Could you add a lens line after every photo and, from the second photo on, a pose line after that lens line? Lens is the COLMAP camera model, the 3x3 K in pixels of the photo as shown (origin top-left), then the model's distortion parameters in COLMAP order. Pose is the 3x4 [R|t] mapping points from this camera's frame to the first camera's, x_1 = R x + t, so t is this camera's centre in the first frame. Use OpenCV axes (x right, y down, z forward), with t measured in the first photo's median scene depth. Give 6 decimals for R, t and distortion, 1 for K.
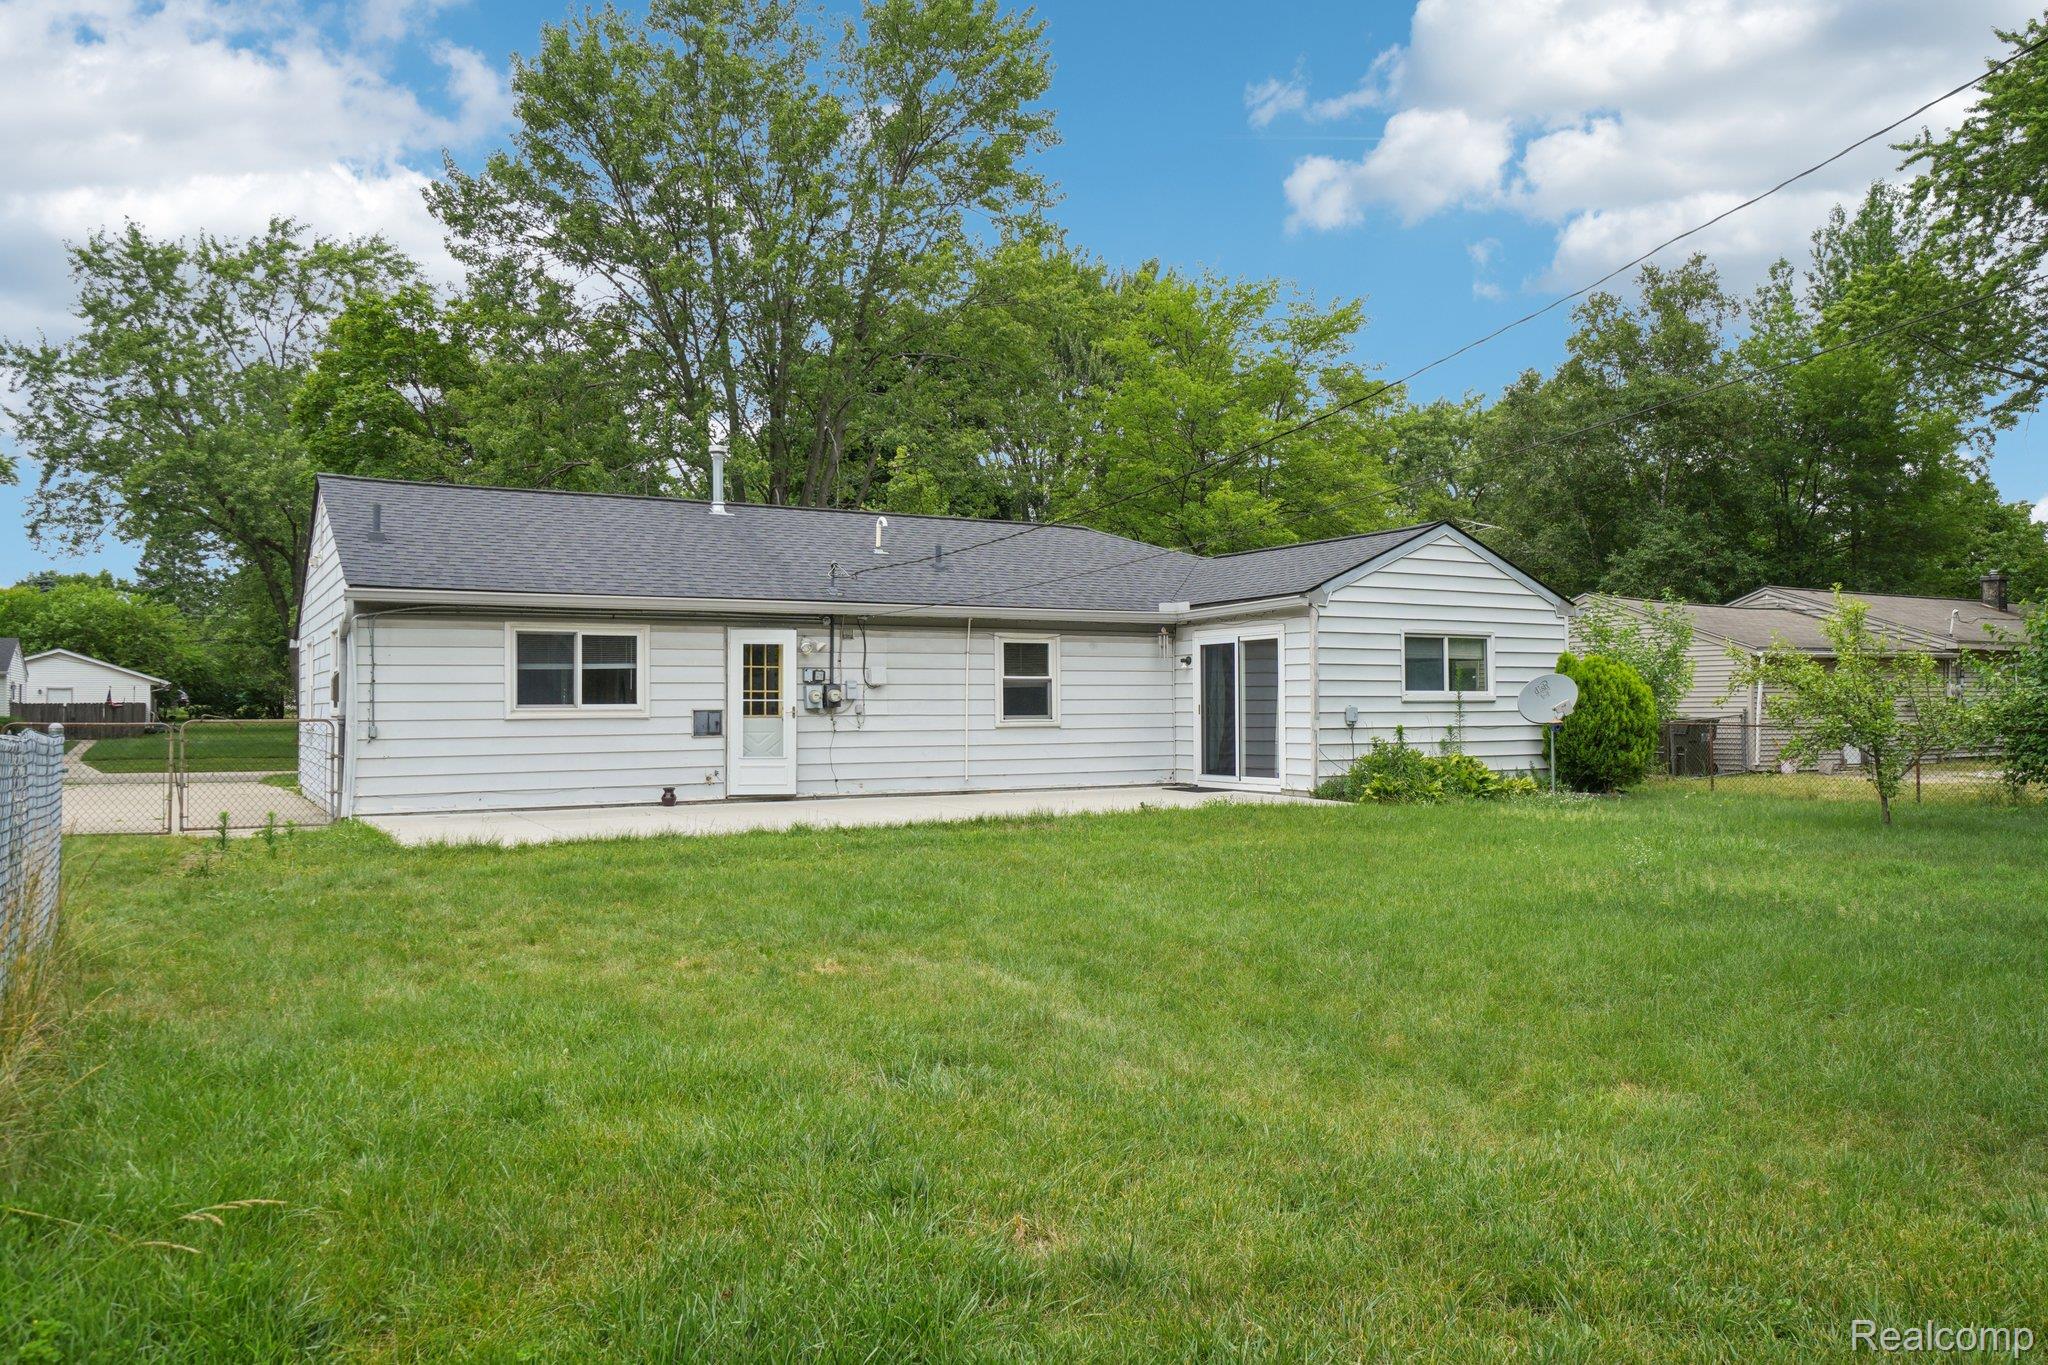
lens RADIAL K [[1424.2, 0, 1020.1], [0, 1424.2, 672.2], [0, 0, 1]] dist [0.002859, -0.000537]
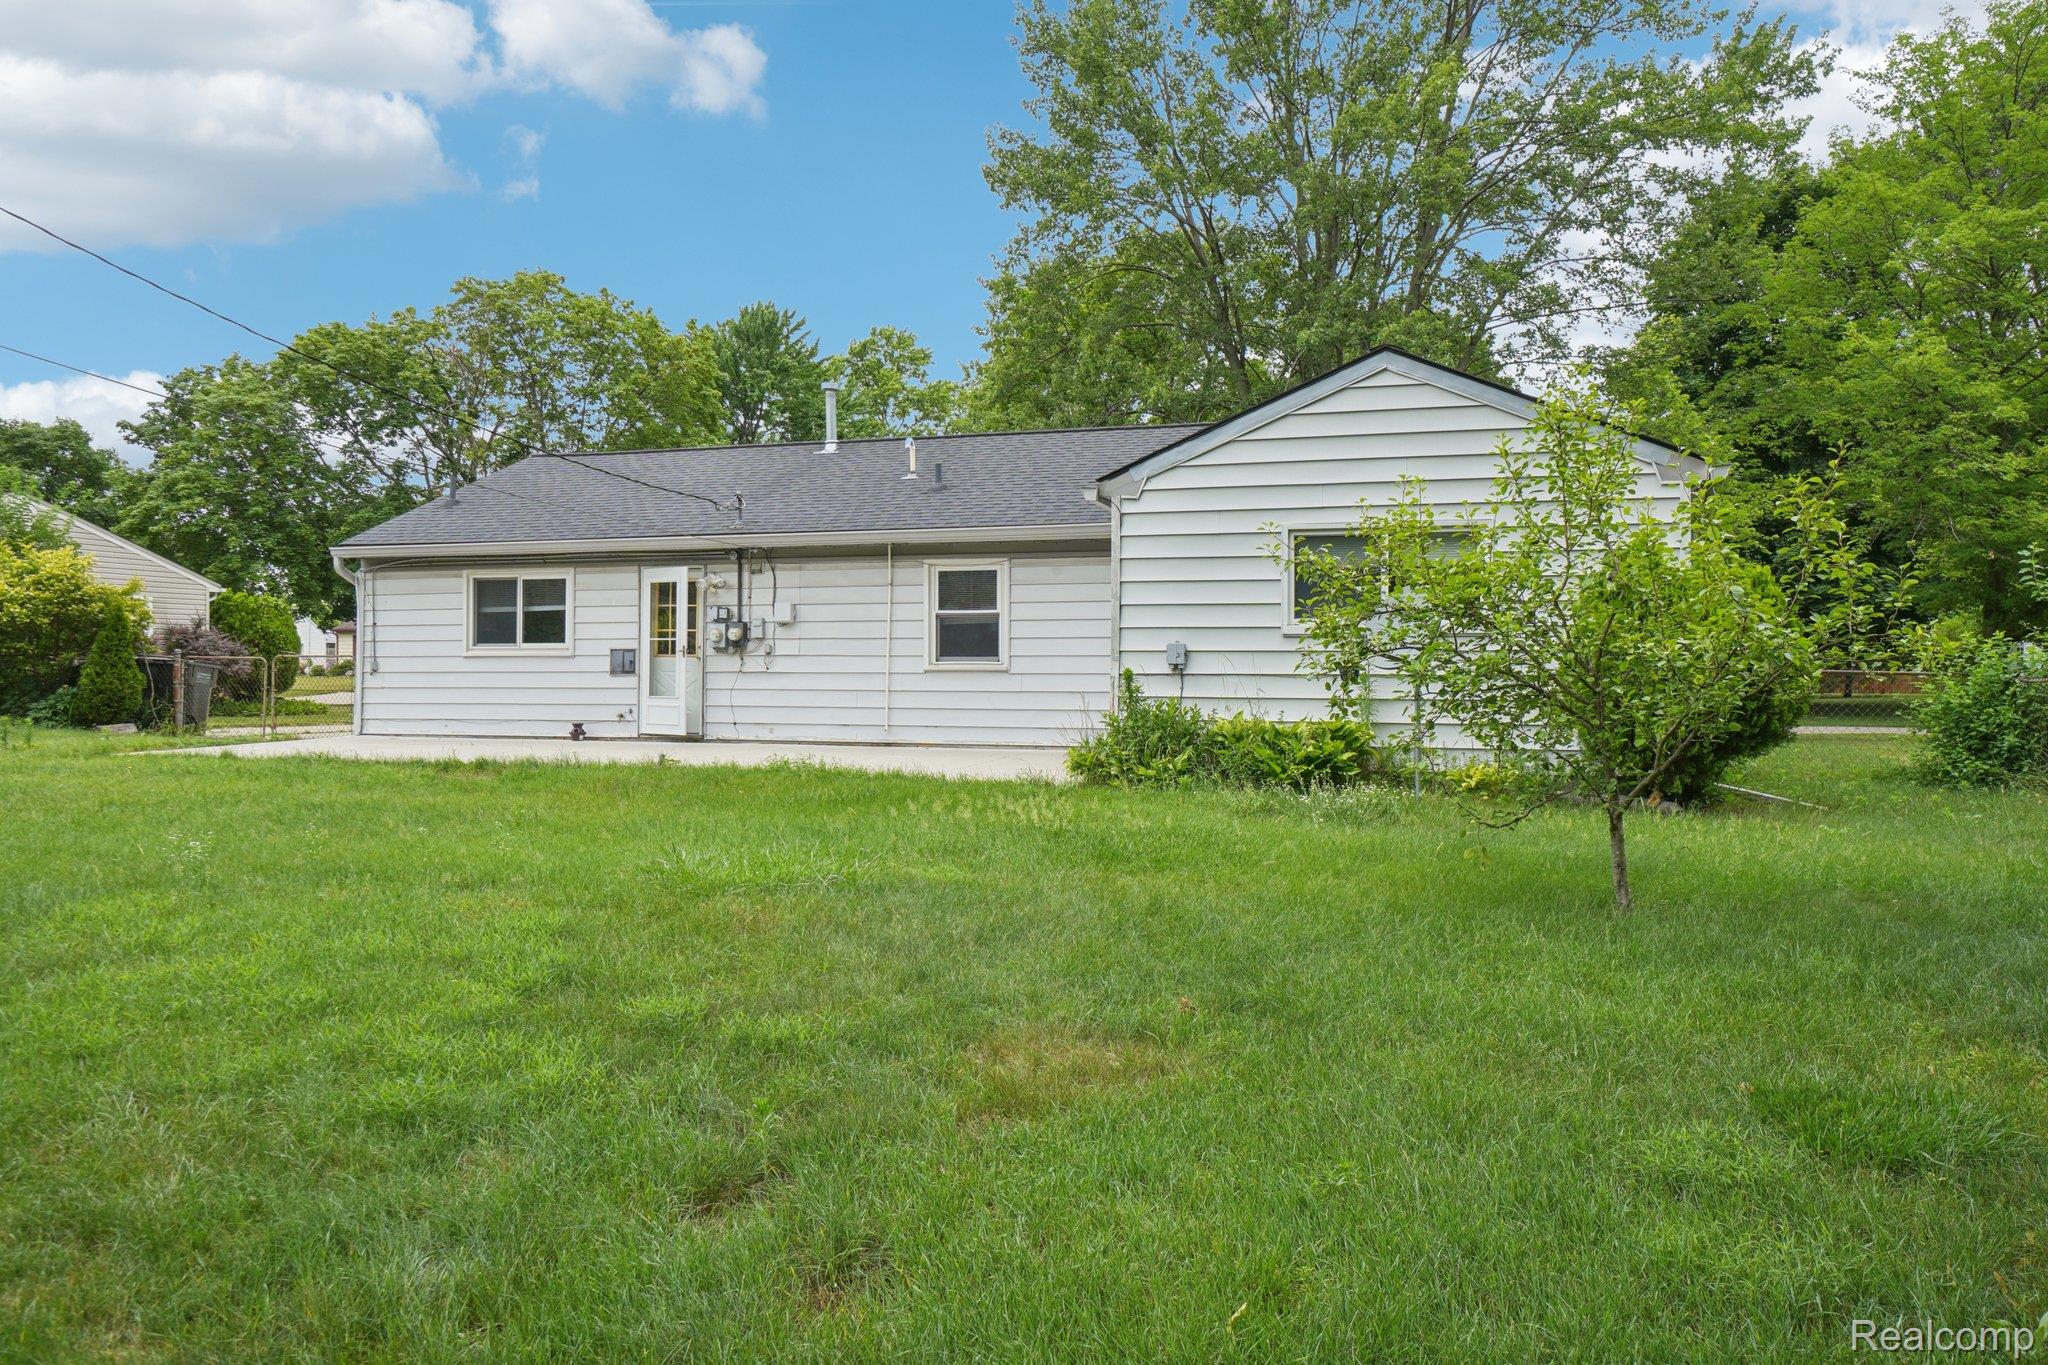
lens RADIAL K [[1424.2, 0, 1029.5], [0, 1424.2, 663.5], [0, 0, 1]] dist [0.002859, -0.000537]
pose [[0.690552, 0.004609, -0.723268, 0.691368], [0.011889, 0.999772, 0.017723, 0.021494], [0.723185, -0.020837, 0.690340, 0.486834]]
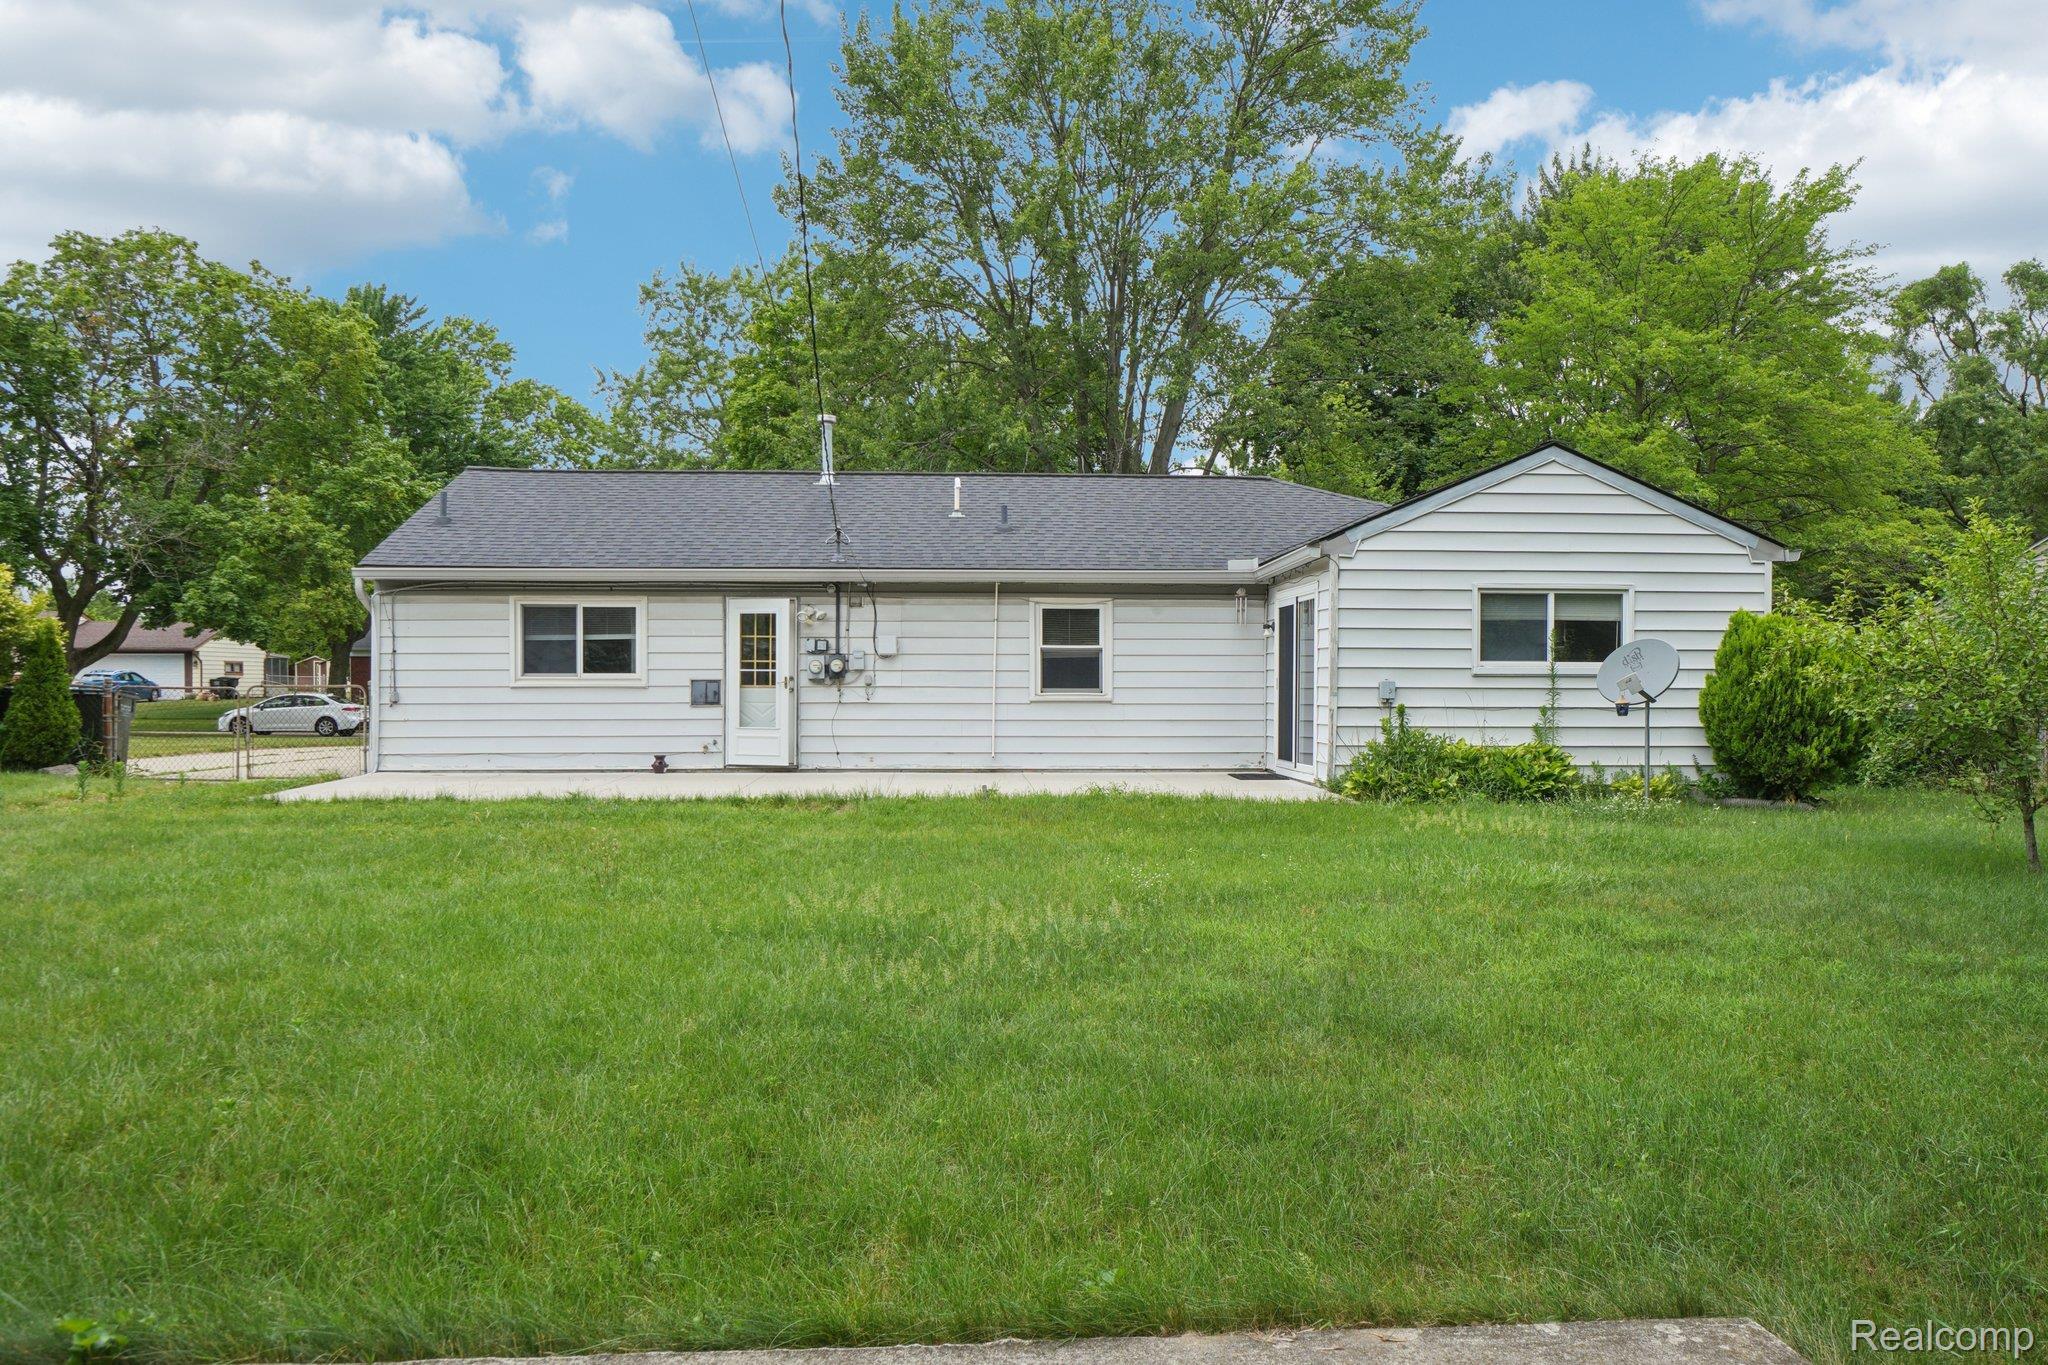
lens RADIAL K [[1424.2, 0, 1028.4], [0, 1424.2, 701.8], [0, 0, 1]] dist [0.002859, -0.000537]
pose [[0.897912, 0.013038, -0.439982, 0.413514], [0.004066, 0.999273, 0.037910, 0.004722], [0.440157, -0.035829, 0.897206, 0.187202]]
